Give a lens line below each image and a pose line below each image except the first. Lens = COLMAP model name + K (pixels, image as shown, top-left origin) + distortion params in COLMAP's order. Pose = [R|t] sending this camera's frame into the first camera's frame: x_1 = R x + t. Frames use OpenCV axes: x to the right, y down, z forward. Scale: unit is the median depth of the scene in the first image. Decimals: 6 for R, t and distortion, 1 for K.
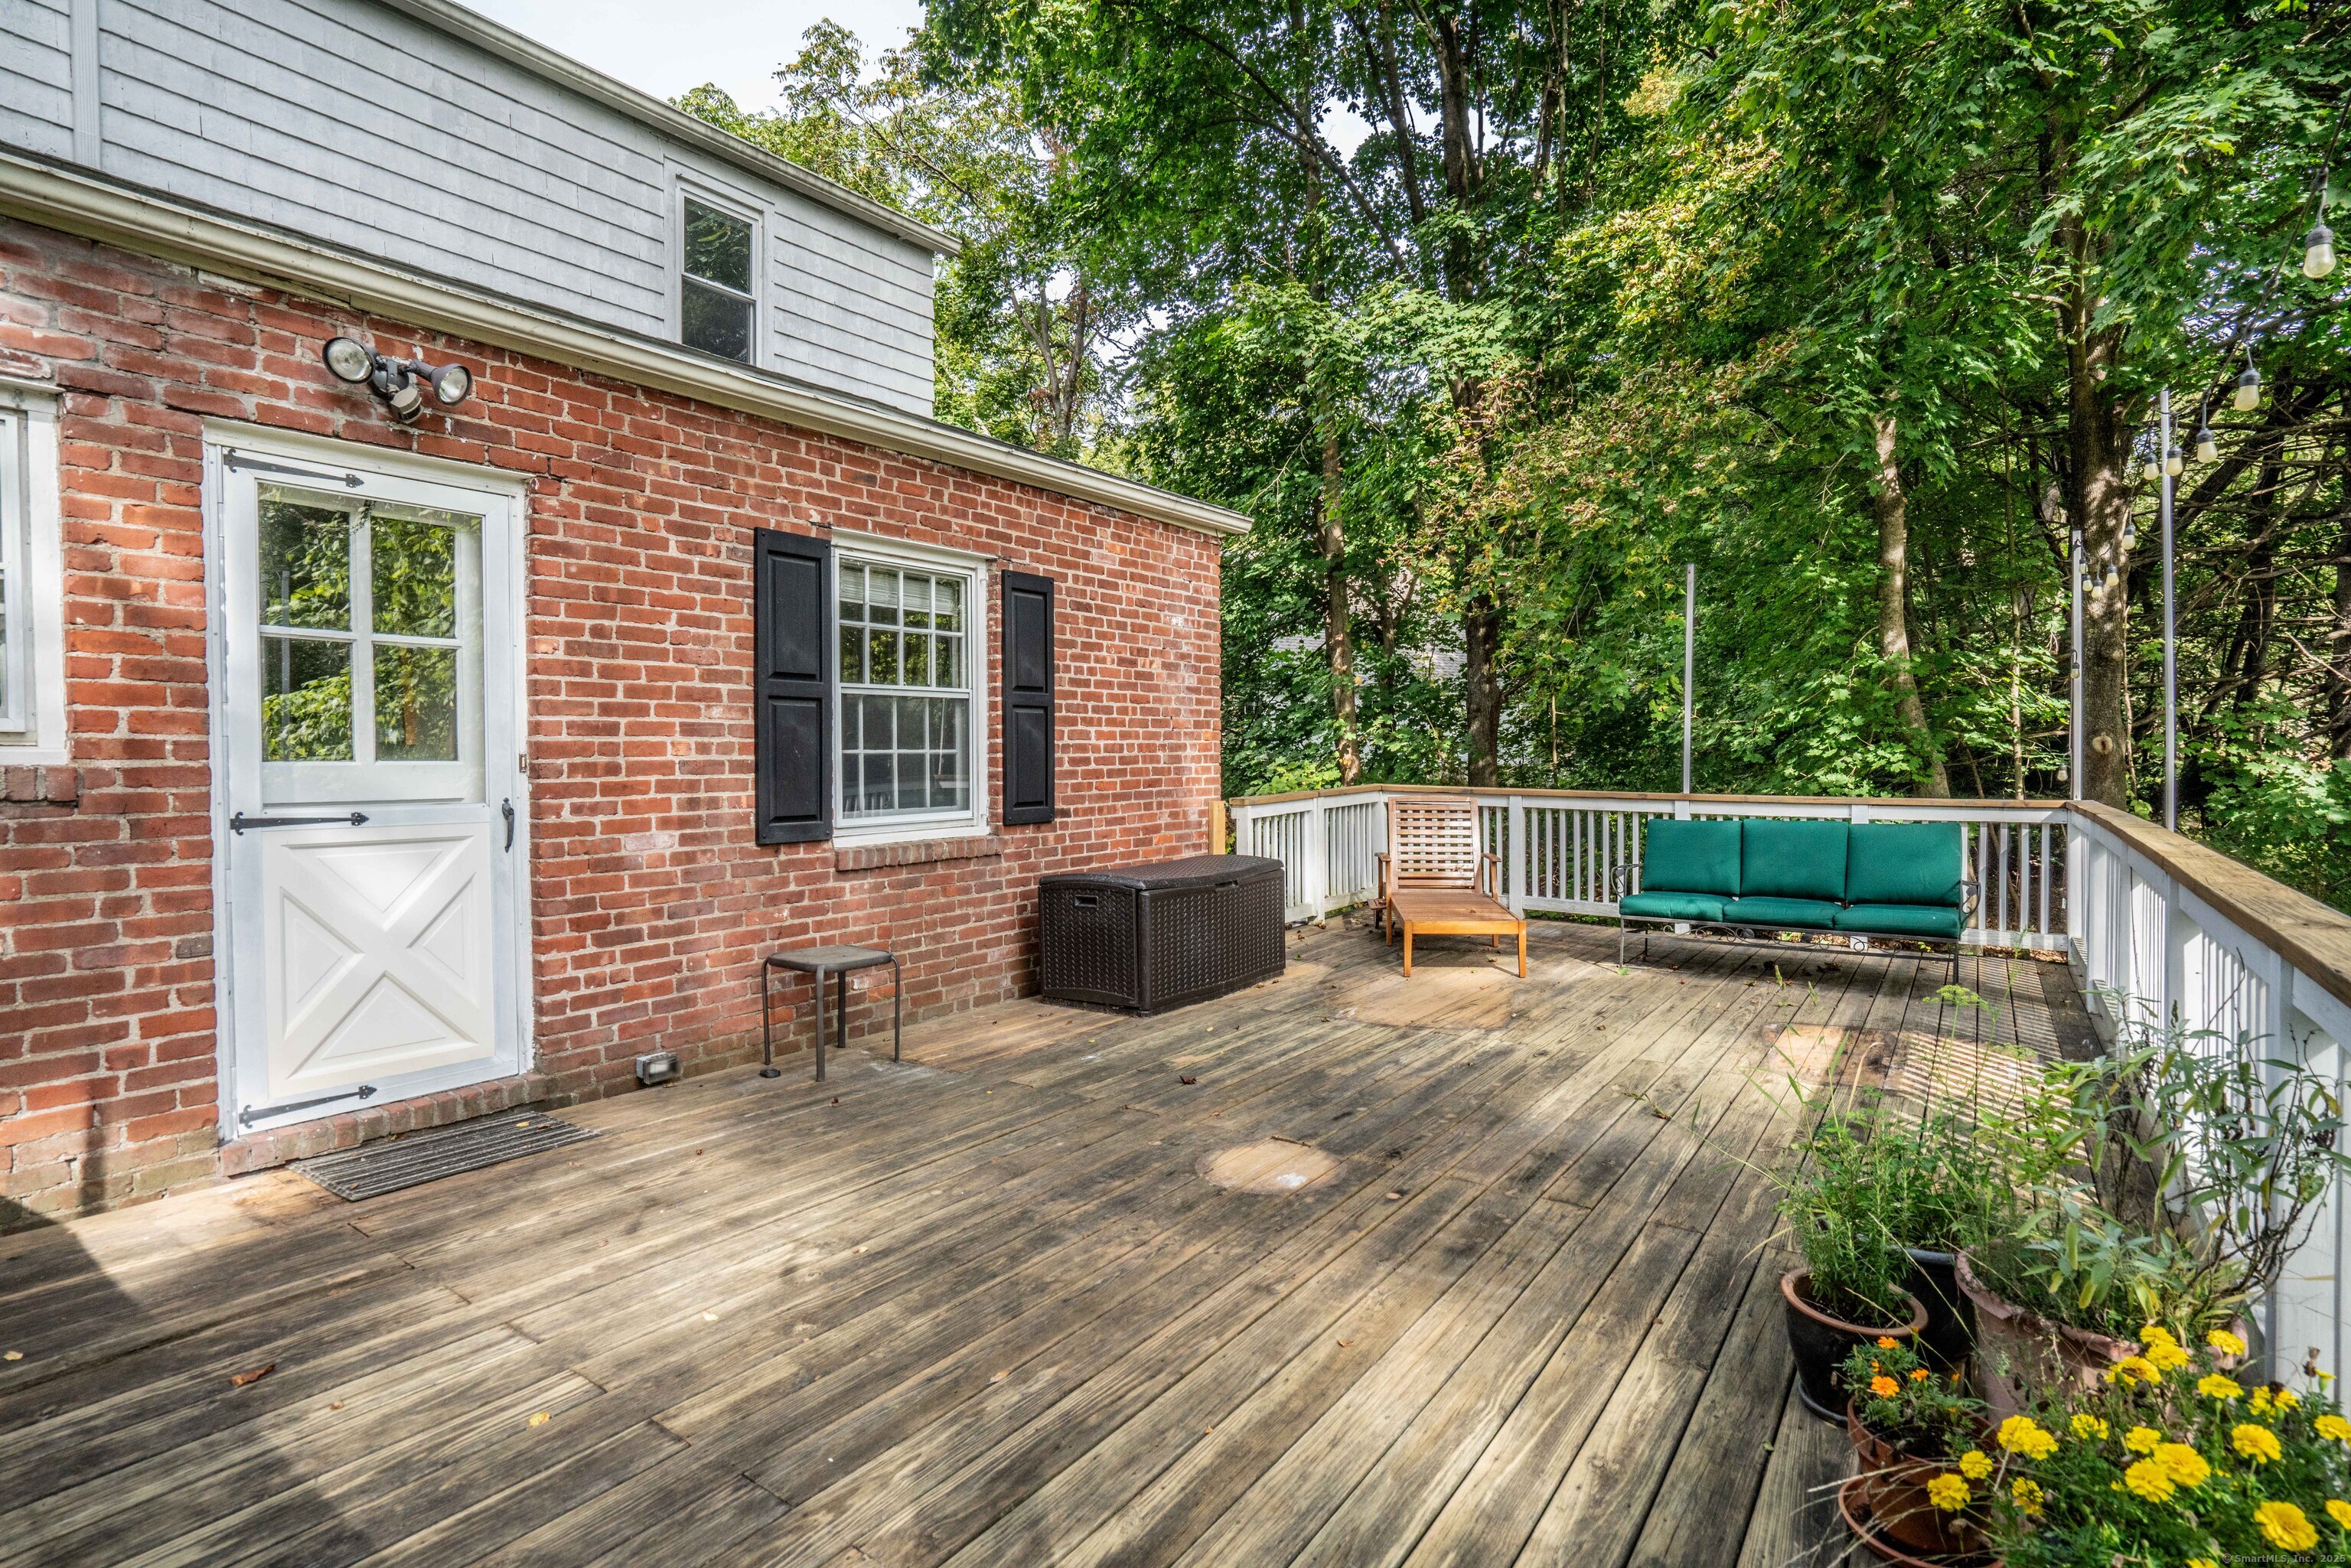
lens RADIAL K [[1160.9, 0, 1177.4], [0, 1160.9, 769.5], [0, 0, 1]] dist [-0.040416, 0.001389]
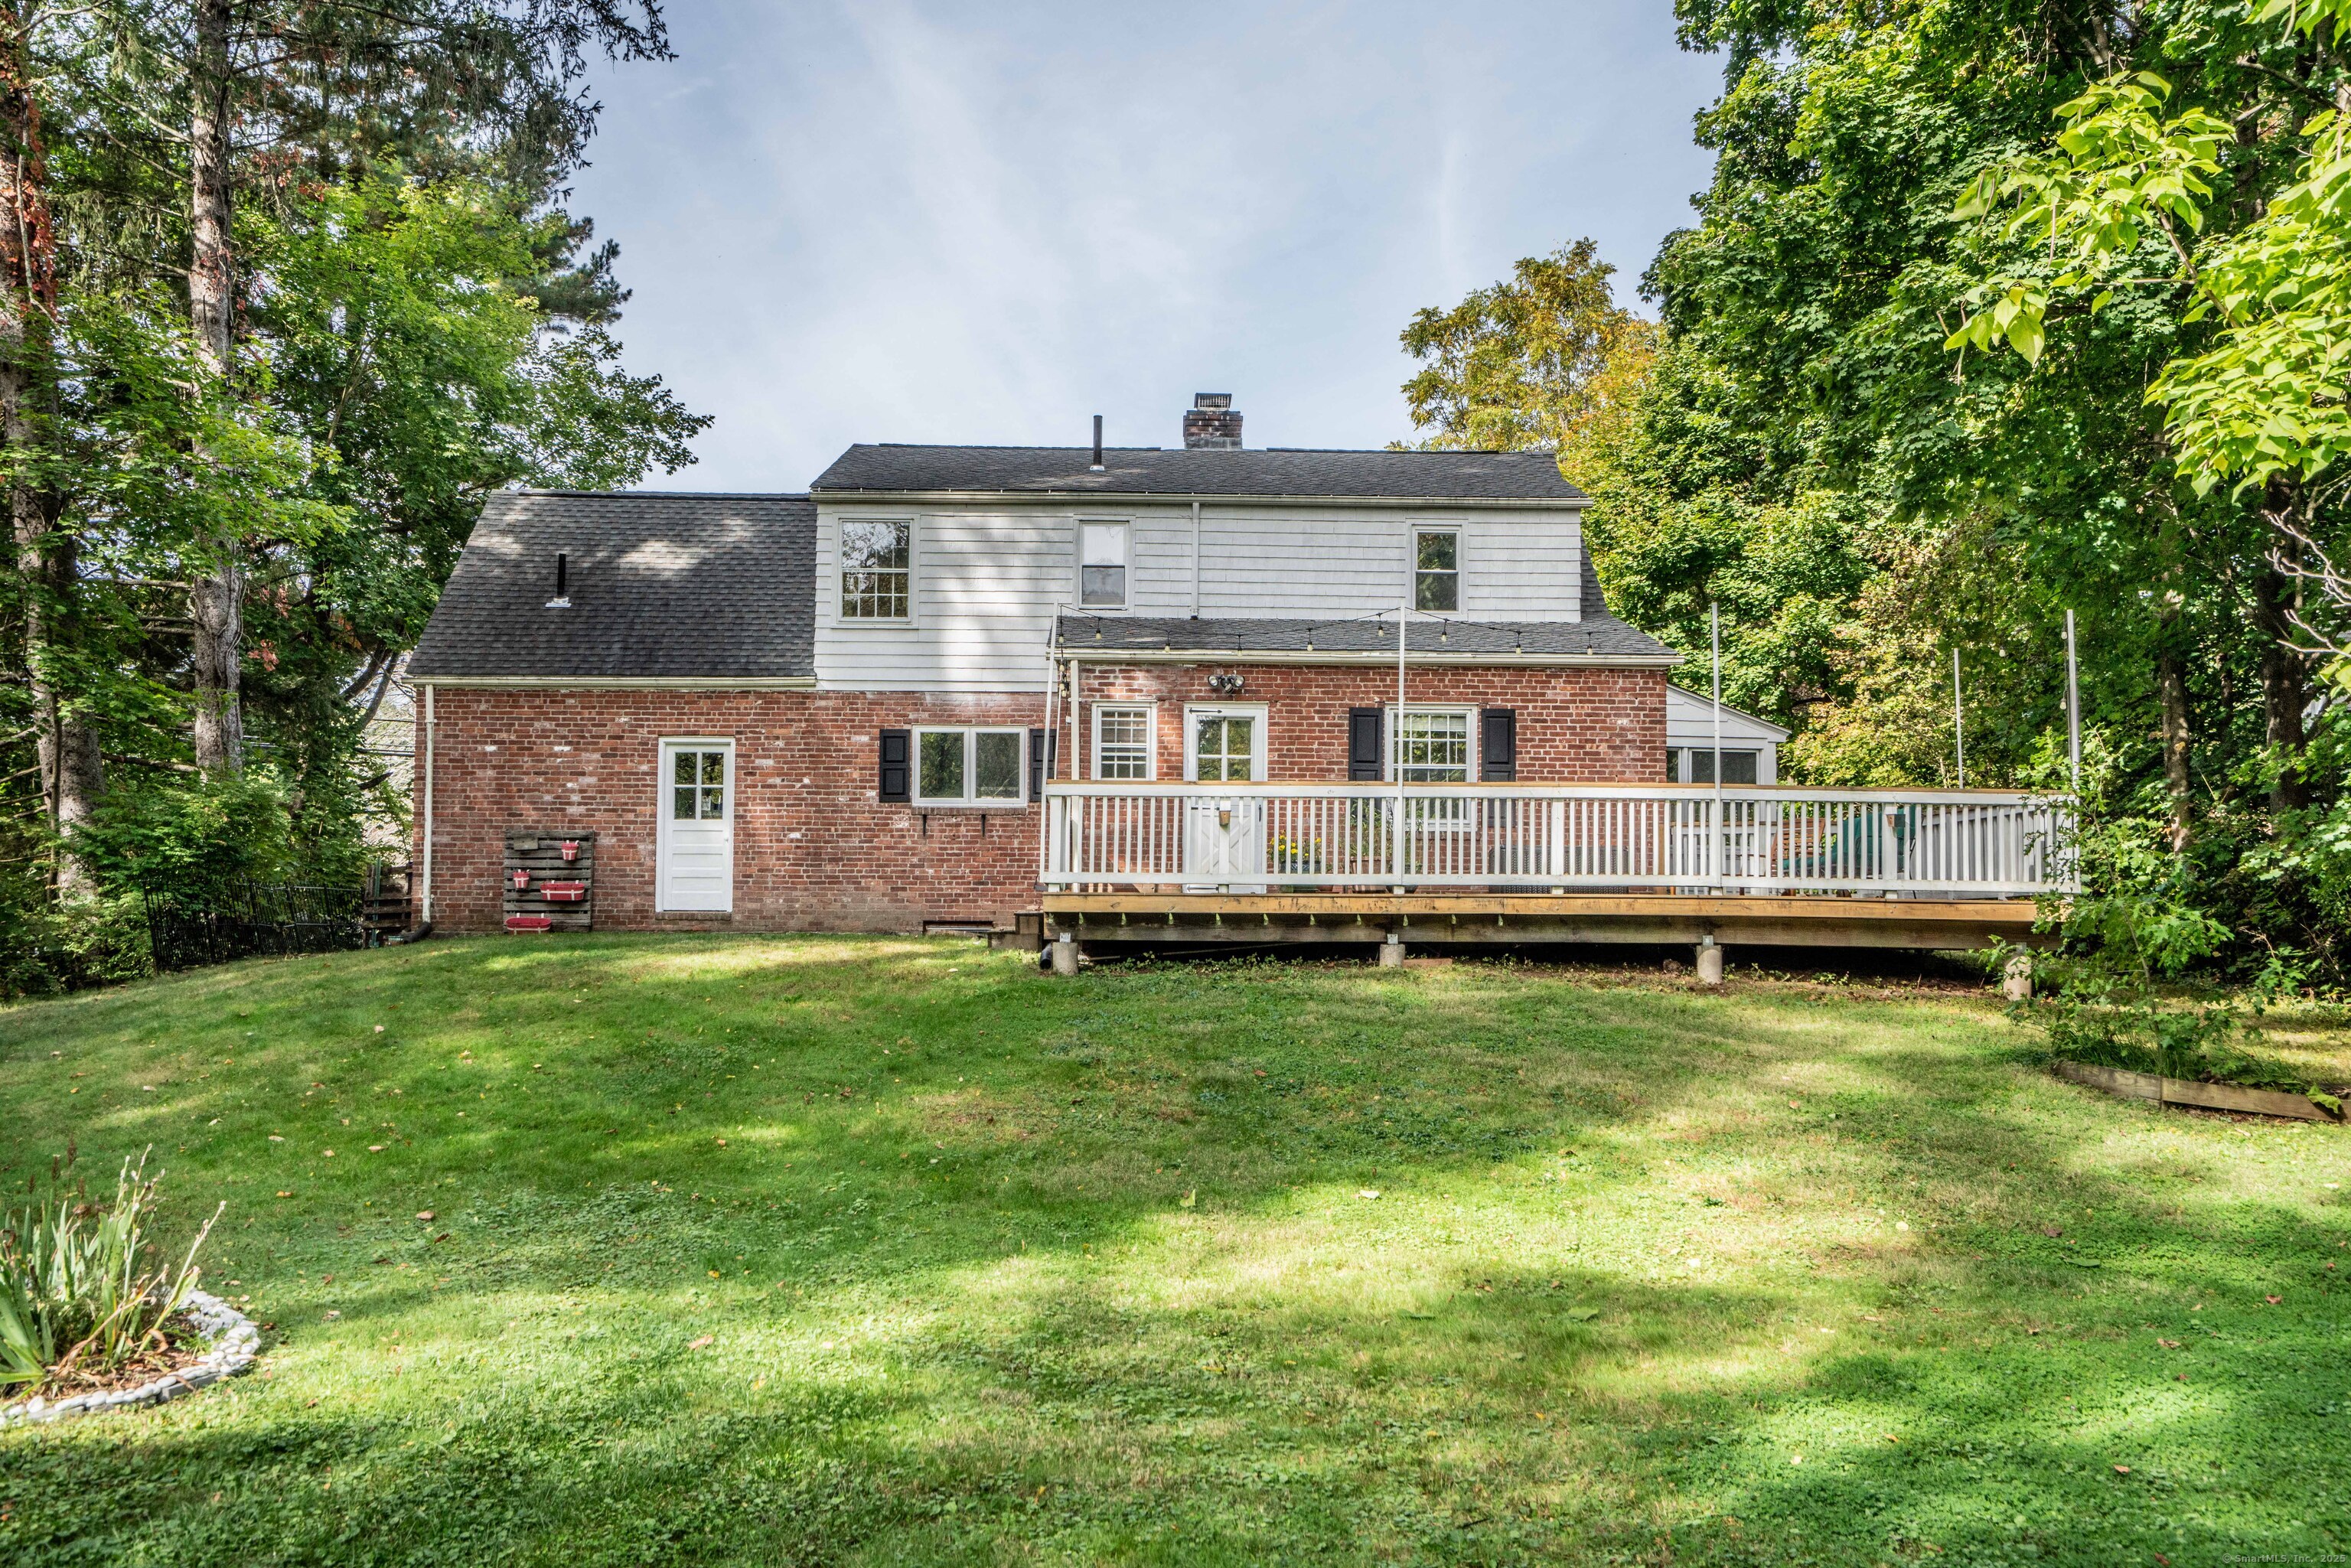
lens RADIAL K [[2170.6, 0, 1170.0], [0, 2170.6, 786.9], [0, 0, 1]] dist [0.007522, 0.001007]
pose [[0.604802, -0.059280, -0.794166, 3.351906], [-0.023830, 0.995432, -0.092452, 0.446996], [0.796019, 0.074840, 0.600627, -2.334054]]
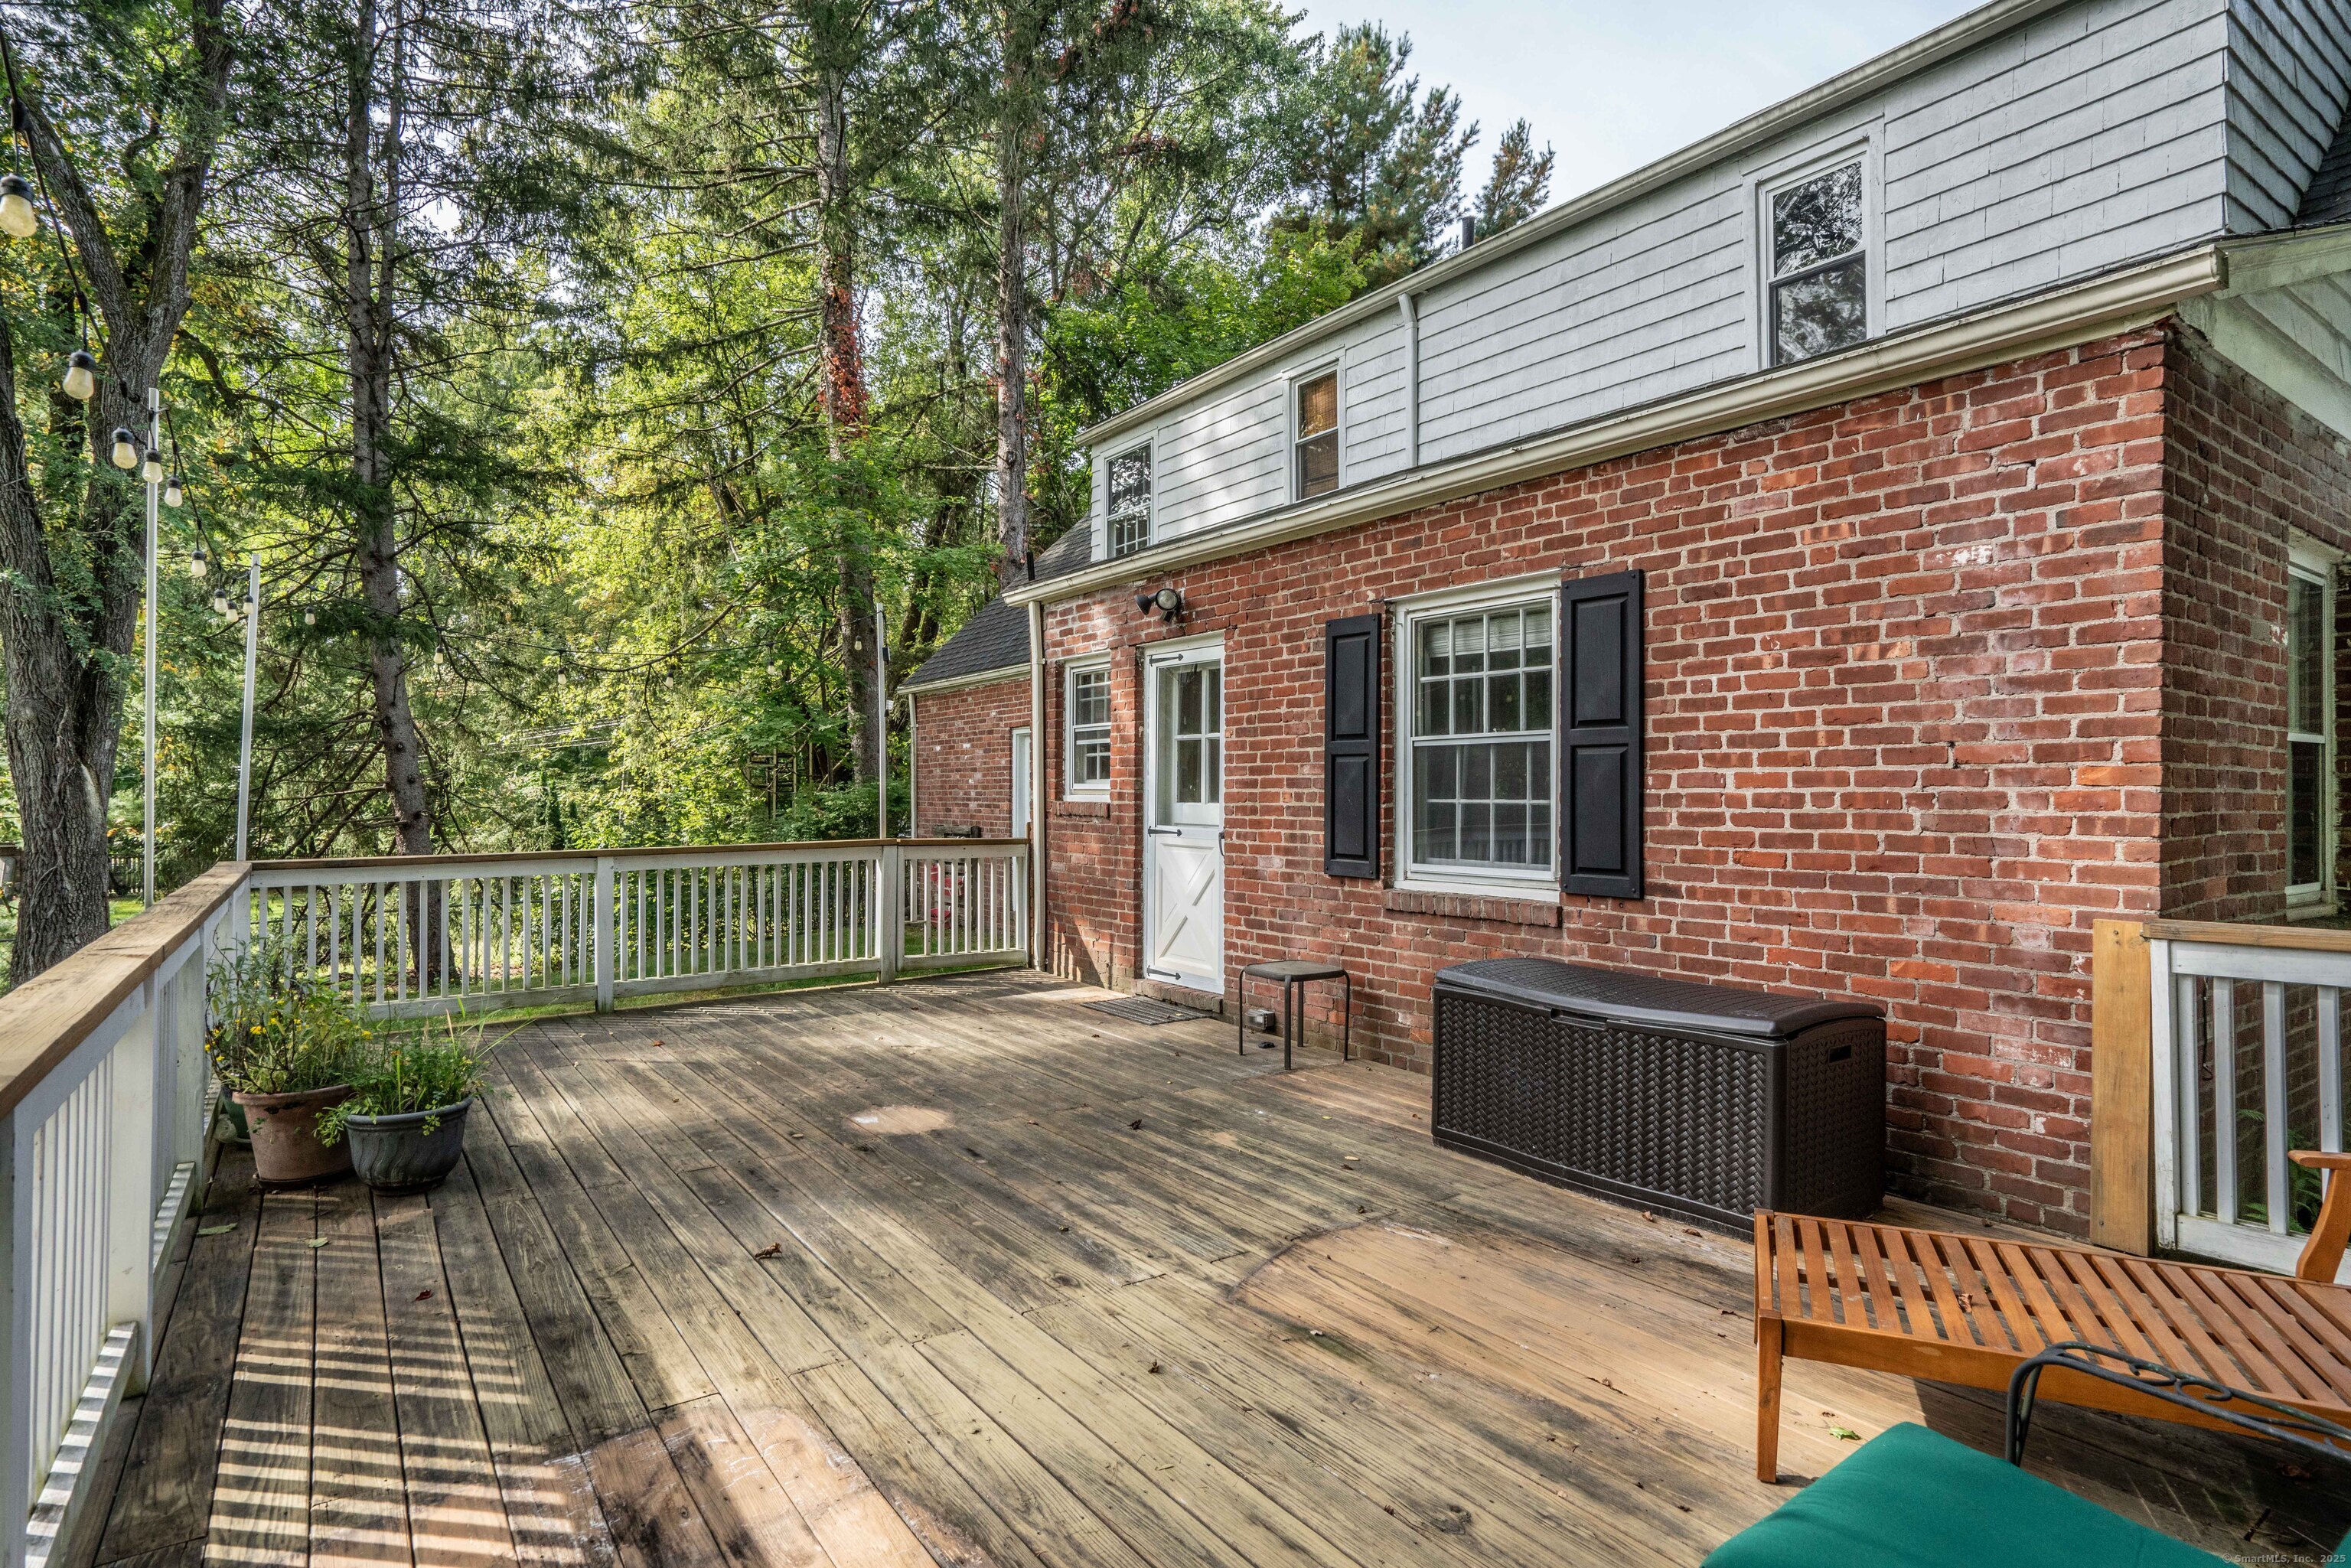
lens RADIAL K [[1223.5, 0, 1175.4], [0, 1223.5, 769.2], [0, 0, 1]] dist [-0.034201, 0.006733]
pose [[-0.333307, -0.013598, -0.942720, 0.936731], [-0.015680, 0.999838, -0.008879, -0.034181], [0.942688, 0.011822, -0.333466, 1.277018]]
